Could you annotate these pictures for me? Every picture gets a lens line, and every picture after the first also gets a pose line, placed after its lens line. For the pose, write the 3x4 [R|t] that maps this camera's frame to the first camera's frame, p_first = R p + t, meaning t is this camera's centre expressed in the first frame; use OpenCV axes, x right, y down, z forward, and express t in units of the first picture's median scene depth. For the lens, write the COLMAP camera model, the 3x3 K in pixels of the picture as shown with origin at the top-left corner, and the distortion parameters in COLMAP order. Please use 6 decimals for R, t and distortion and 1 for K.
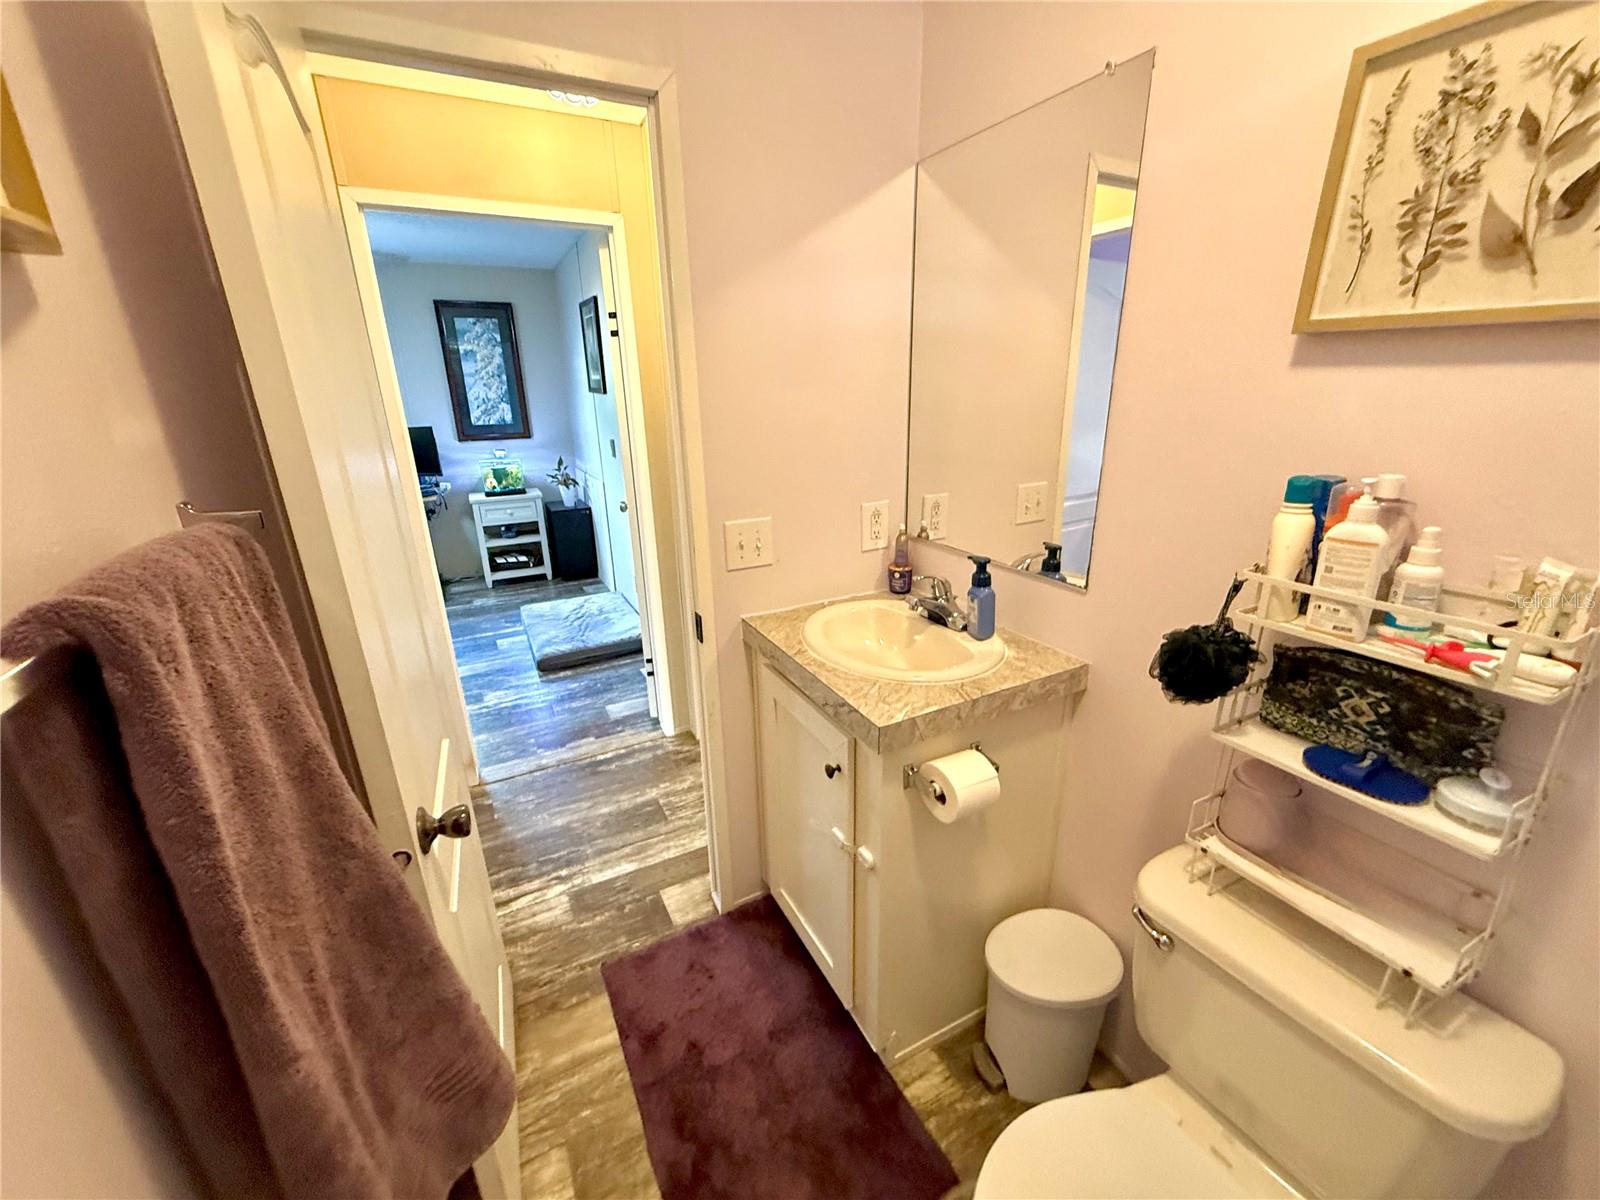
lens RADIAL K [[637.9, 0, 792.7], [0, 637.9, 606.8], [0, 0, 1]] dist [-0.001119, 0.000299]
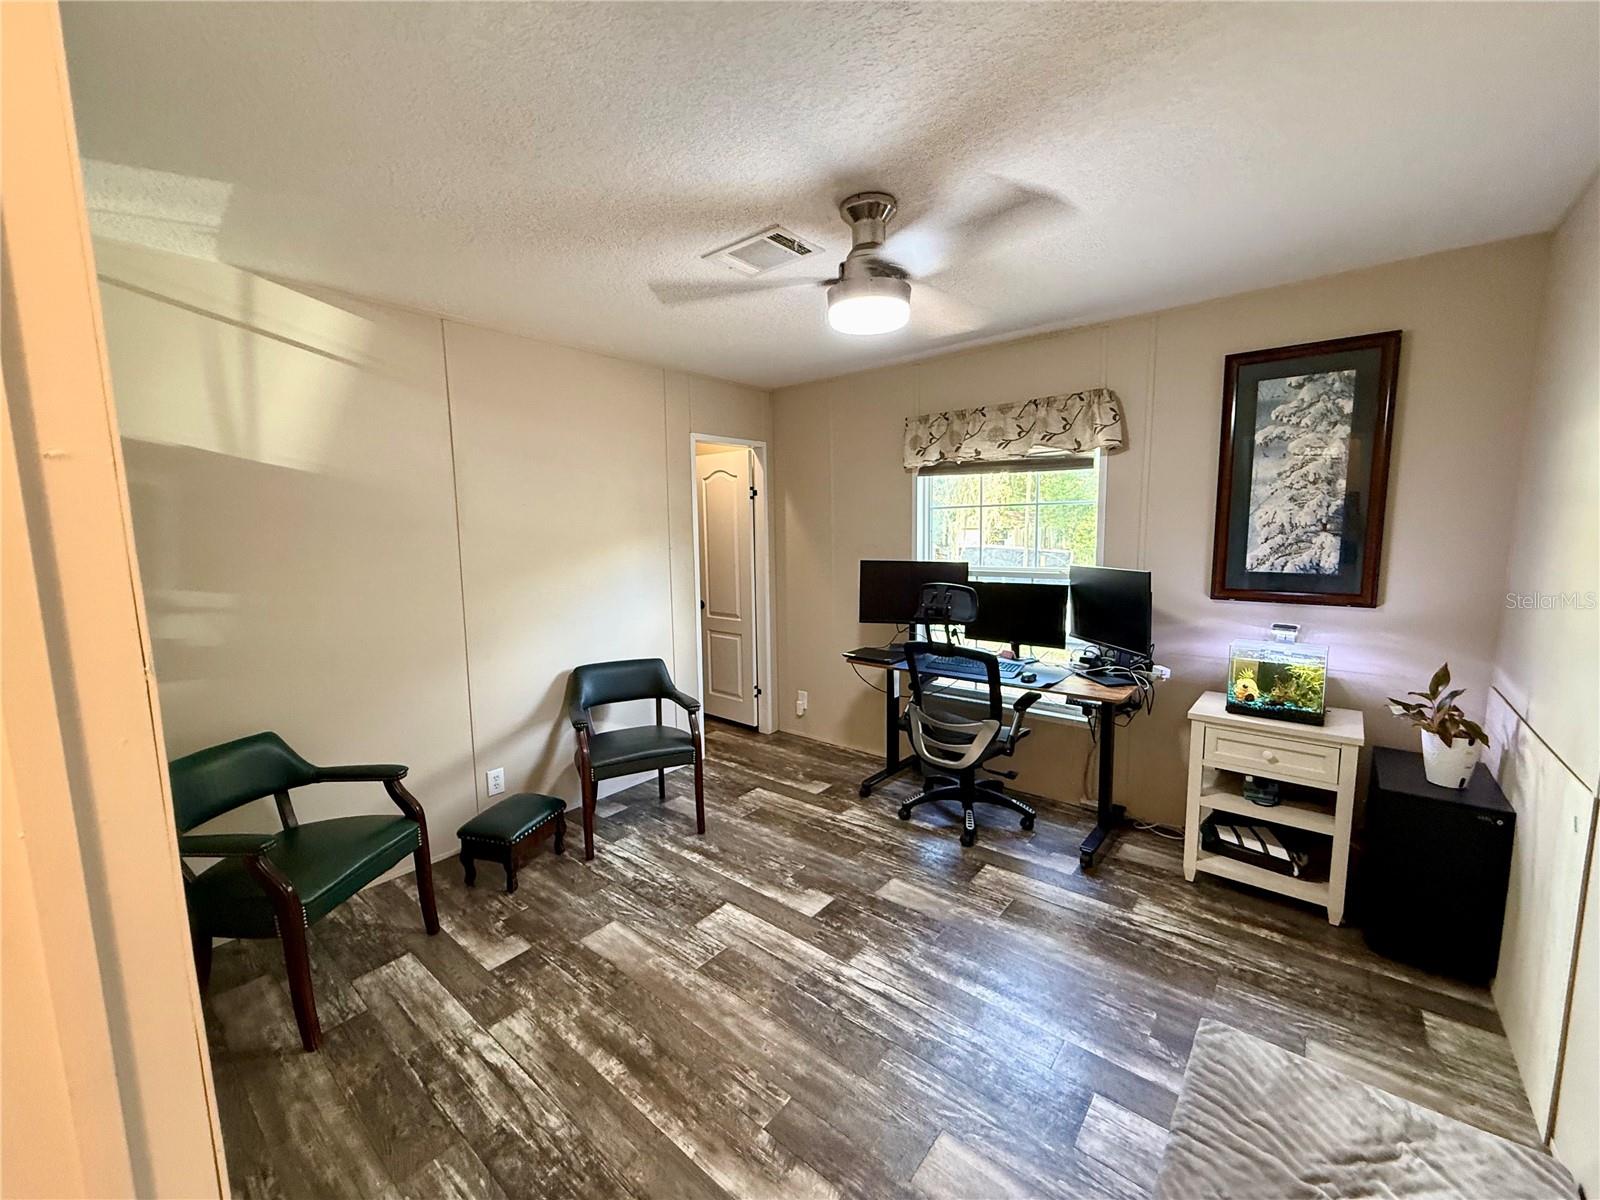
lens RADIAL K [[637.9, 0, 798.4], [0, 637.9, 594.6], [0, 0, 1]] dist [-0.001119, 0.000299]
pose [[0.395739, 0.120266, -0.910454, -0.162886], [-0.289837, 0.957076, 0.000444, -0.158677], [0.871427, 0.263708, 0.413610, 0.459670]]
